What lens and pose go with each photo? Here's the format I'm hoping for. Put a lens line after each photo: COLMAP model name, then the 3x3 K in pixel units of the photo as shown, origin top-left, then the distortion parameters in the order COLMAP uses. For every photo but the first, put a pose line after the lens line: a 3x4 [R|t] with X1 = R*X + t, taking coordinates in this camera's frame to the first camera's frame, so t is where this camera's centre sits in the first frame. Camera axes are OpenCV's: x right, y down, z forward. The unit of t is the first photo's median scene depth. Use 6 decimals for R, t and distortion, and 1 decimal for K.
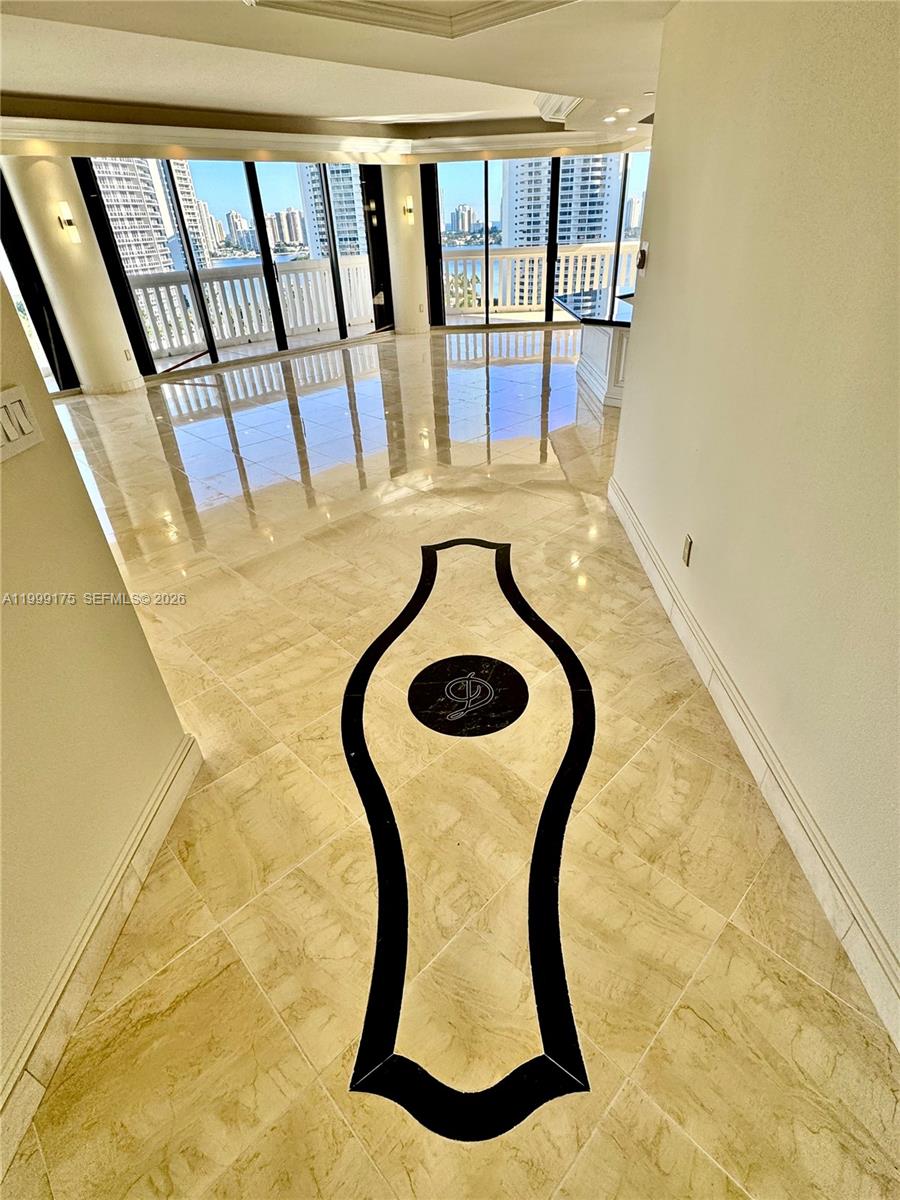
lens RADIAL K [[588.4, 0, 450.0], [0, 588.4, 600.0], [0, 0, 1]] dist [-0.002975, -0.000638]
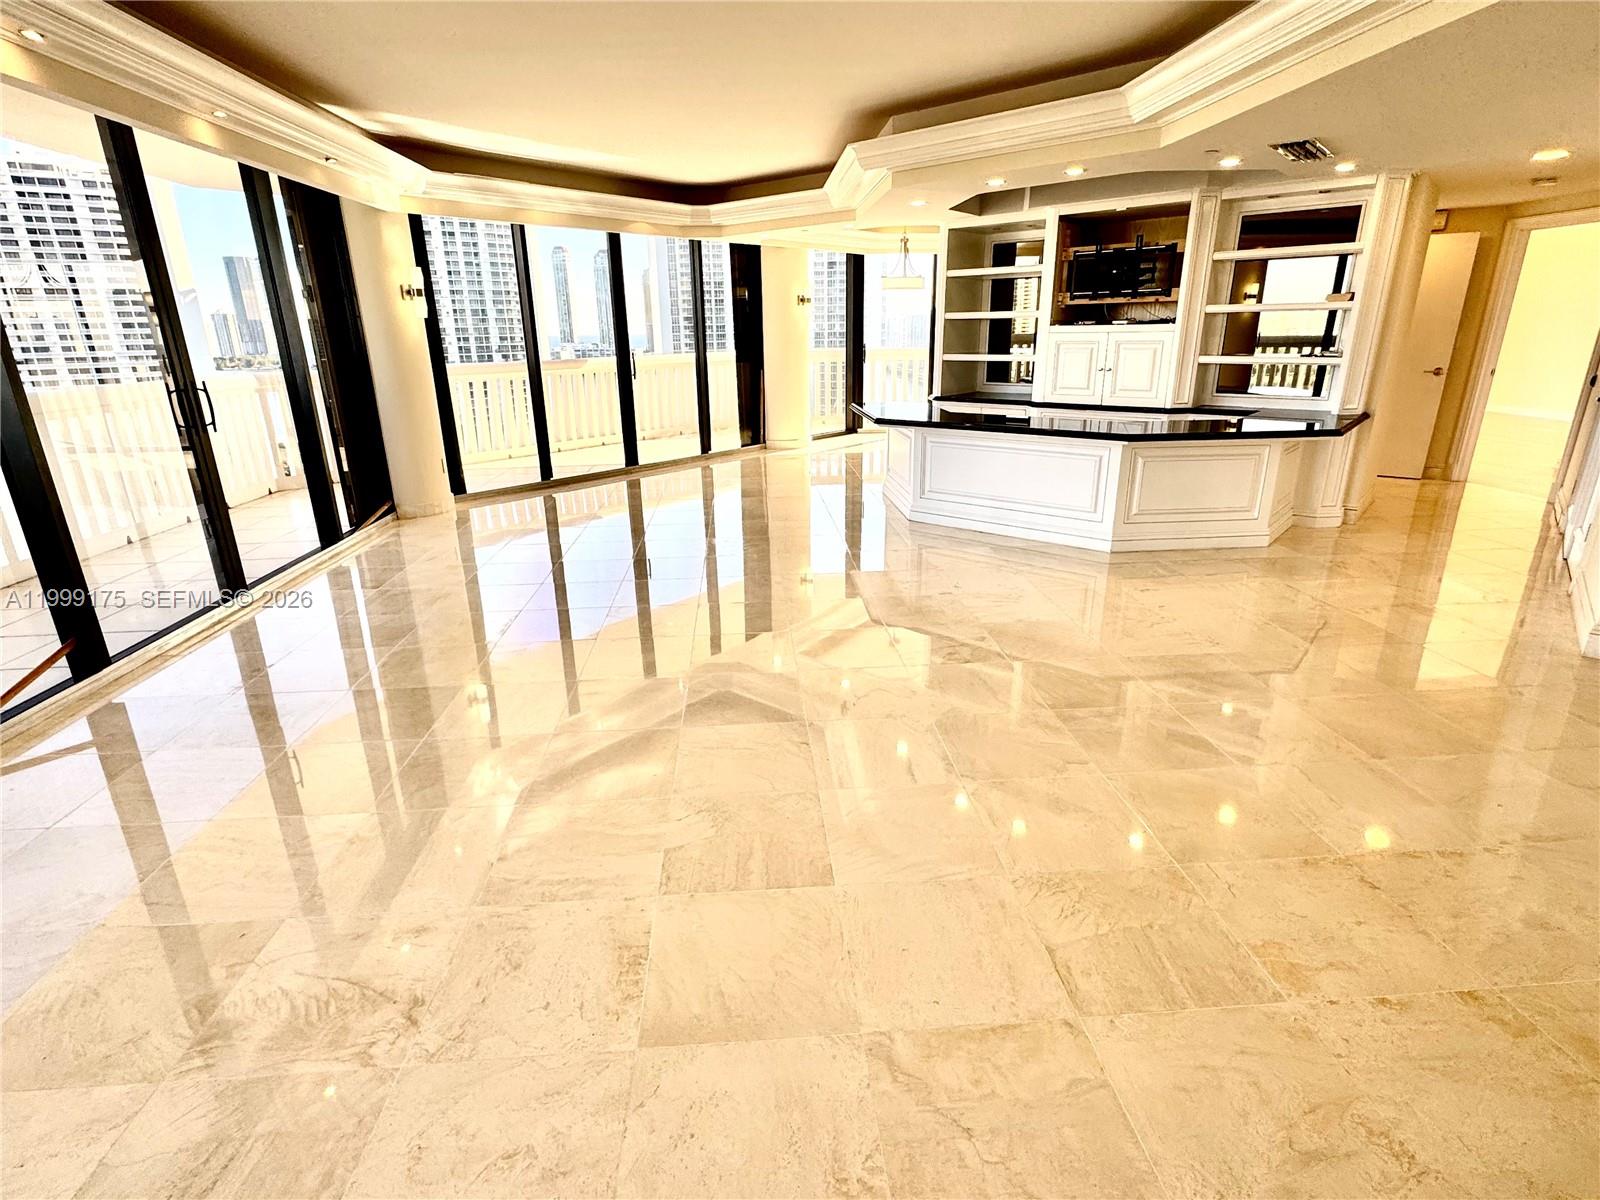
lens RADIAL K [[798.6, 0, 800.0], [0, 798.6, 600.0], [0, 0, 1]] dist [-0.001440, -0.000745]
pose [[0.644157, -0.217350, 0.733362, -0.415404], [0.405795, 0.909835, -0.086783, -0.223675], [-0.648376, 0.353496, 0.674276, 0.408503]]
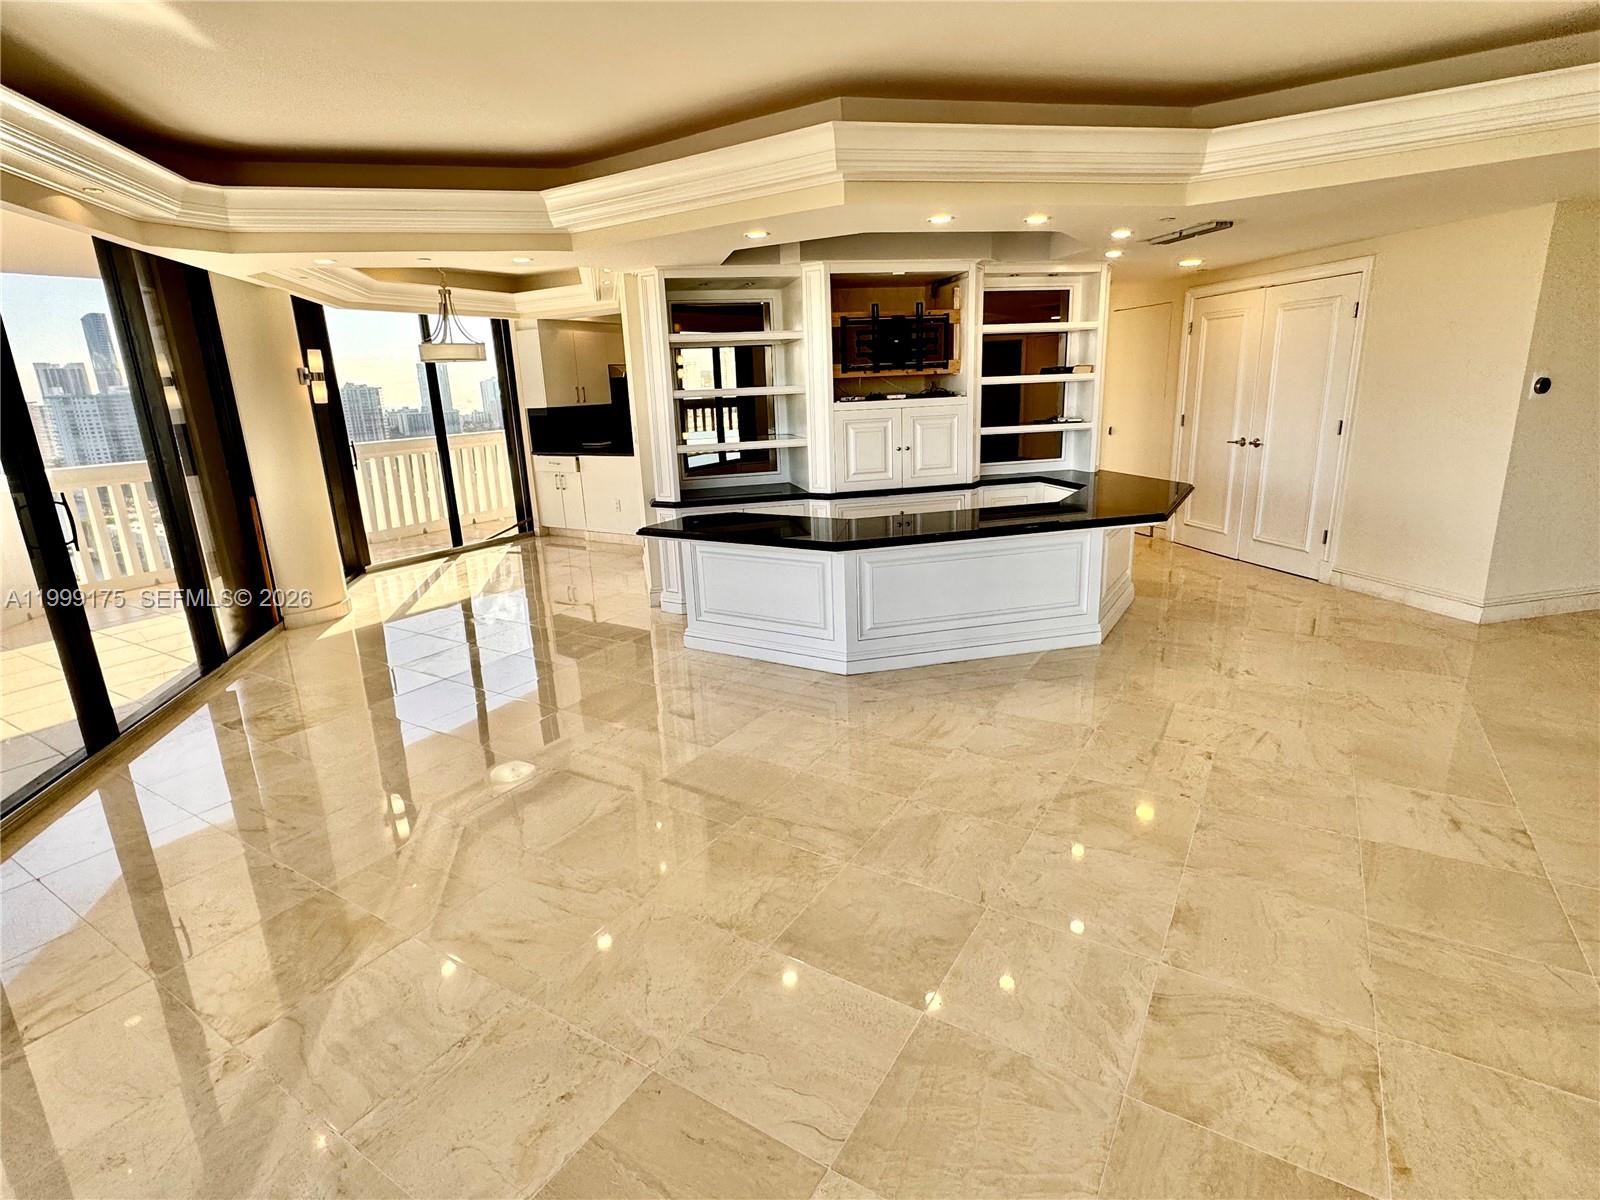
lens RADIAL K [[784.5, 0, 797.0], [0, 784.5, 599.6], [0, 0, 1]] dist [-0.002975, -0.000638]
pose [[-0.228462, -0.193954, 0.954037, -0.269513], [0.569259, 0.768357, 0.292525, -0.499954], [-0.789778, 0.609926, -0.065130, 0.820520]]
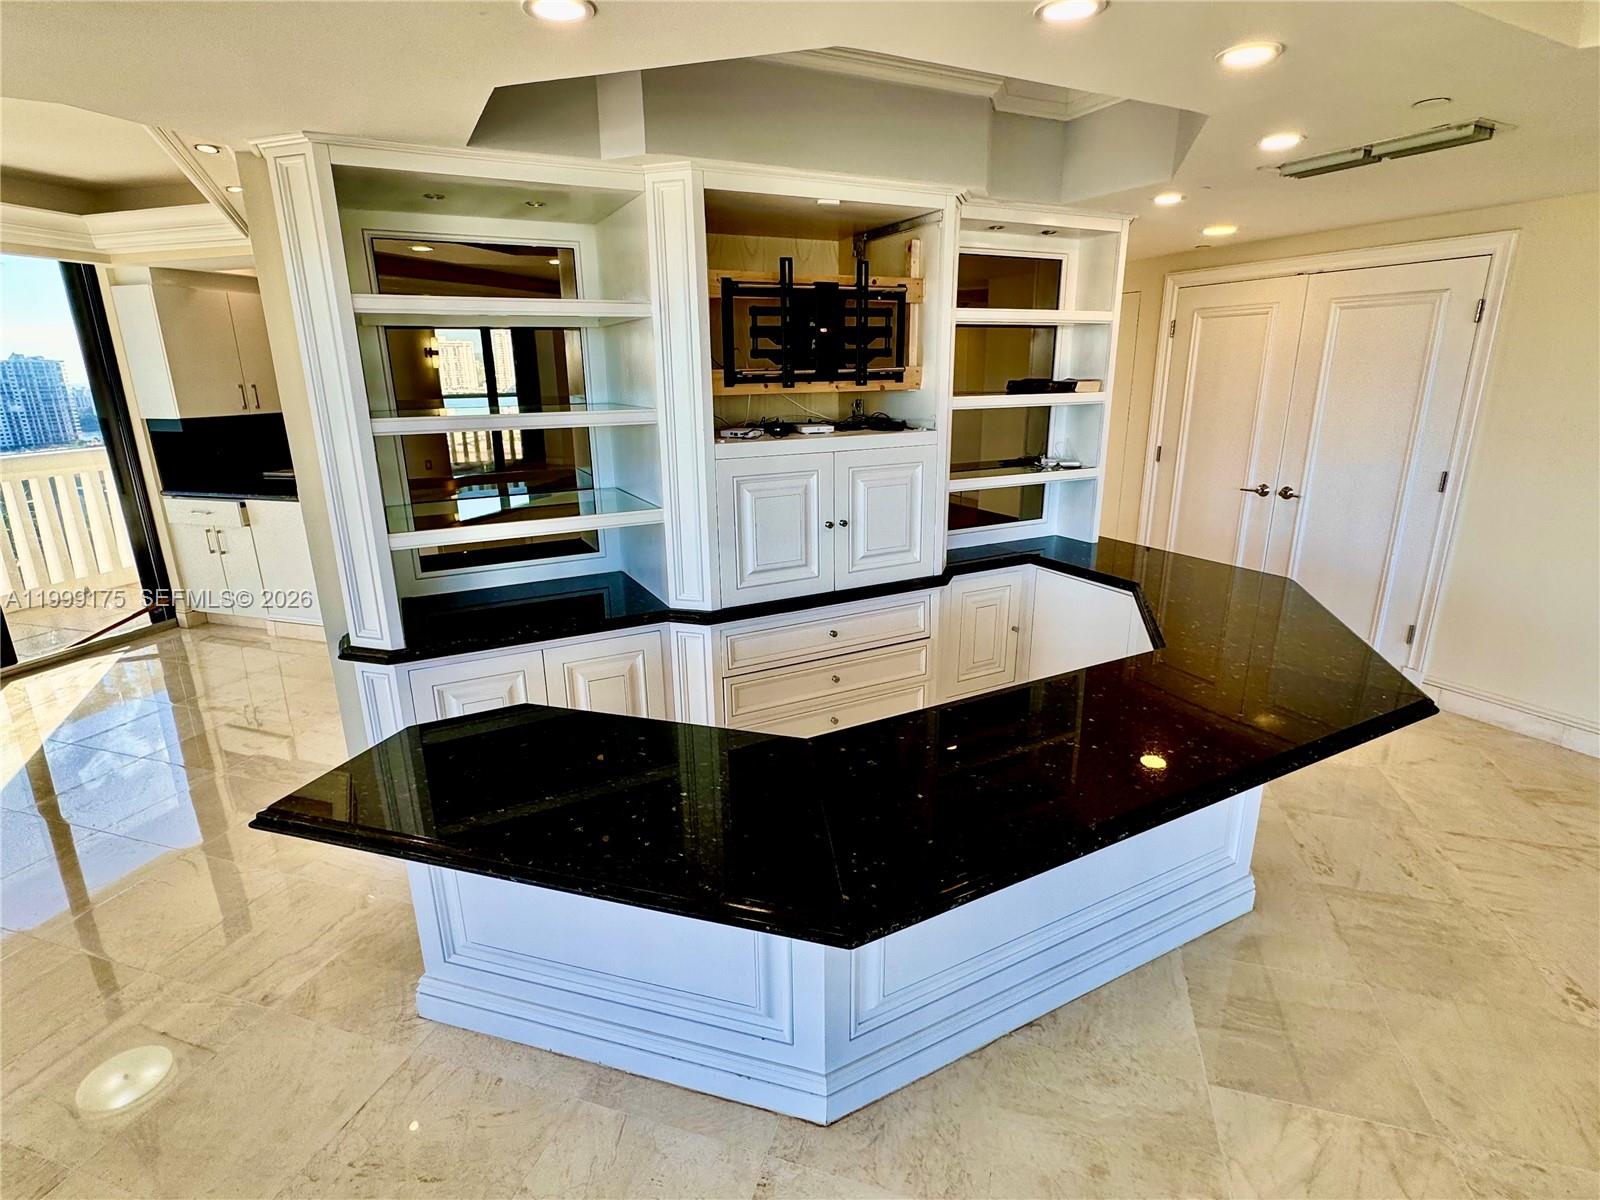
lens RADIAL K [[796.6, 0, 795.9], [0, 796.6, 602.8], [0, 0, 1]] dist [-0.001090, 0.000045]
pose [[-0.463046, -0.190691, 0.865578, 0.024004], [0.510562, 0.740894, 0.436351, -0.499426], [-0.724510, 0.643982, -0.245708, 0.762665]]
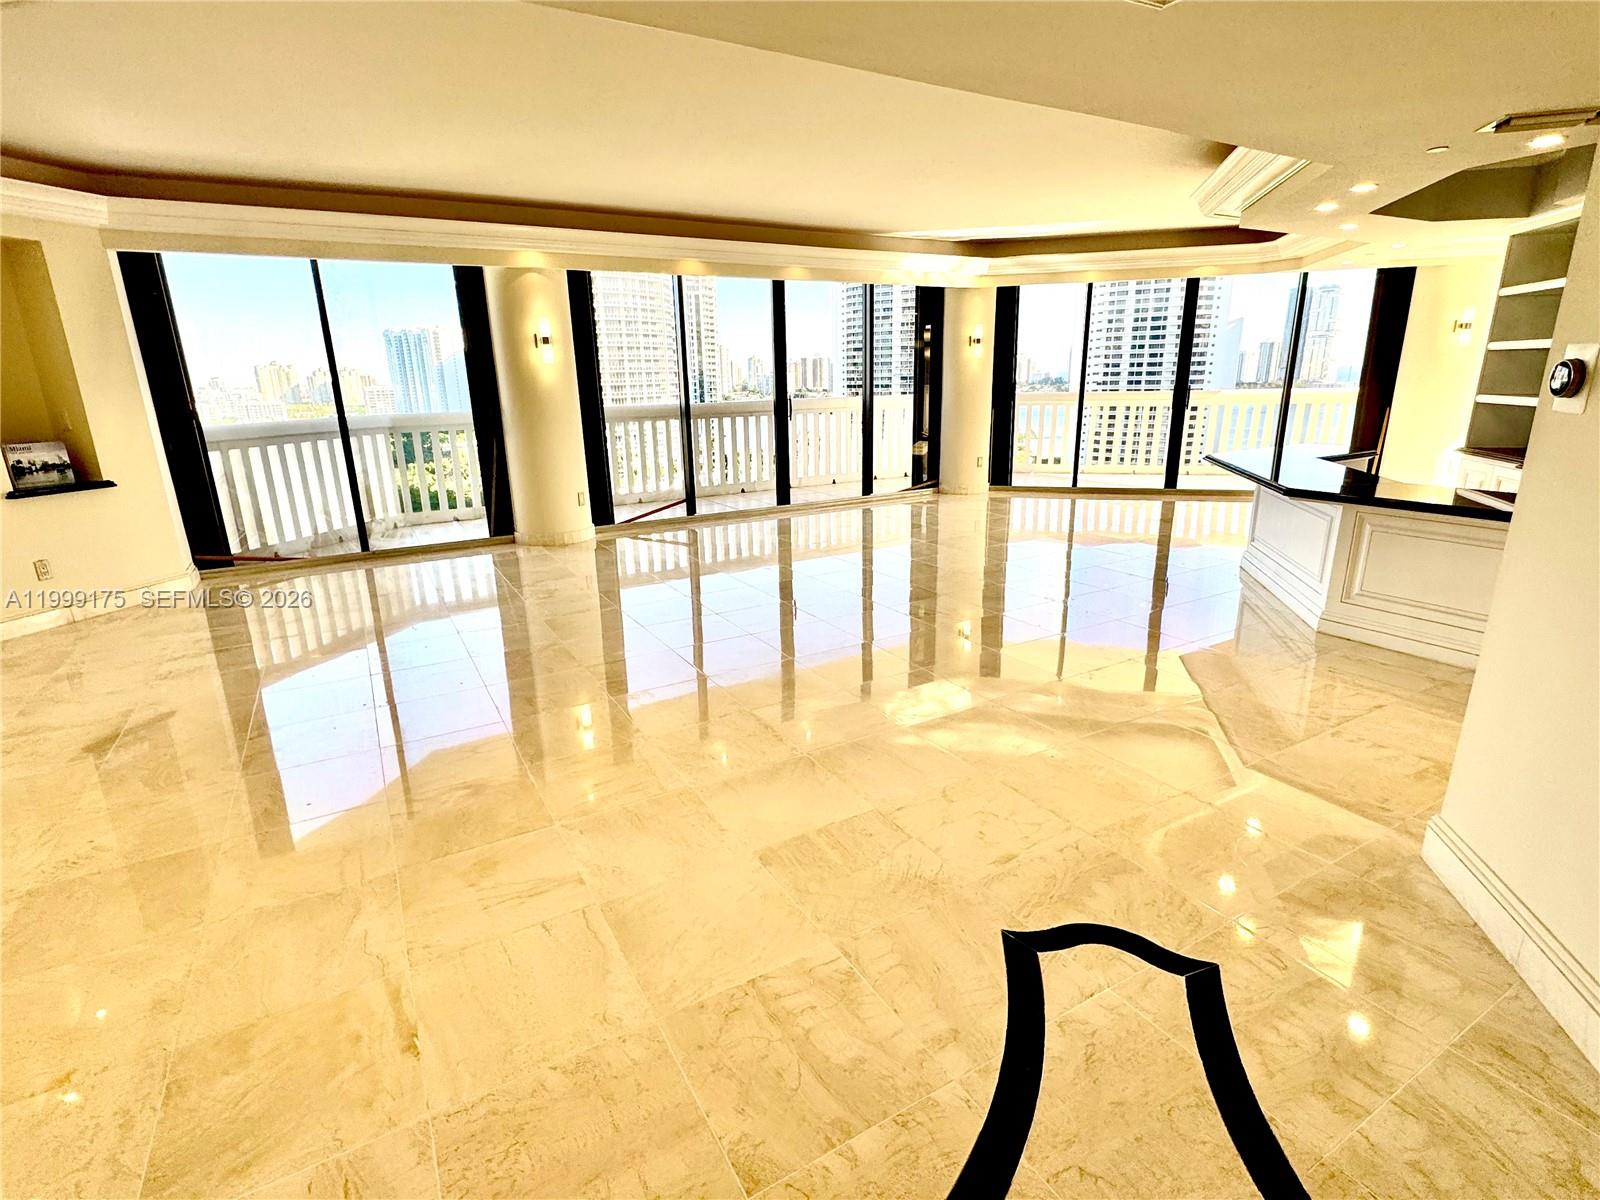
lens RADIAL K [[784.5, 0, 797.0], [0, 784.5, 599.6], [0, 0, 1]] dist [-0.002975, -0.000638]
pose [[0.969063, 0.088143, -0.230536, -0.032318], [-0.149489, 0.952848, -0.264071, -0.057436], [0.196390, 0.290364, 0.936547, 0.123978]]
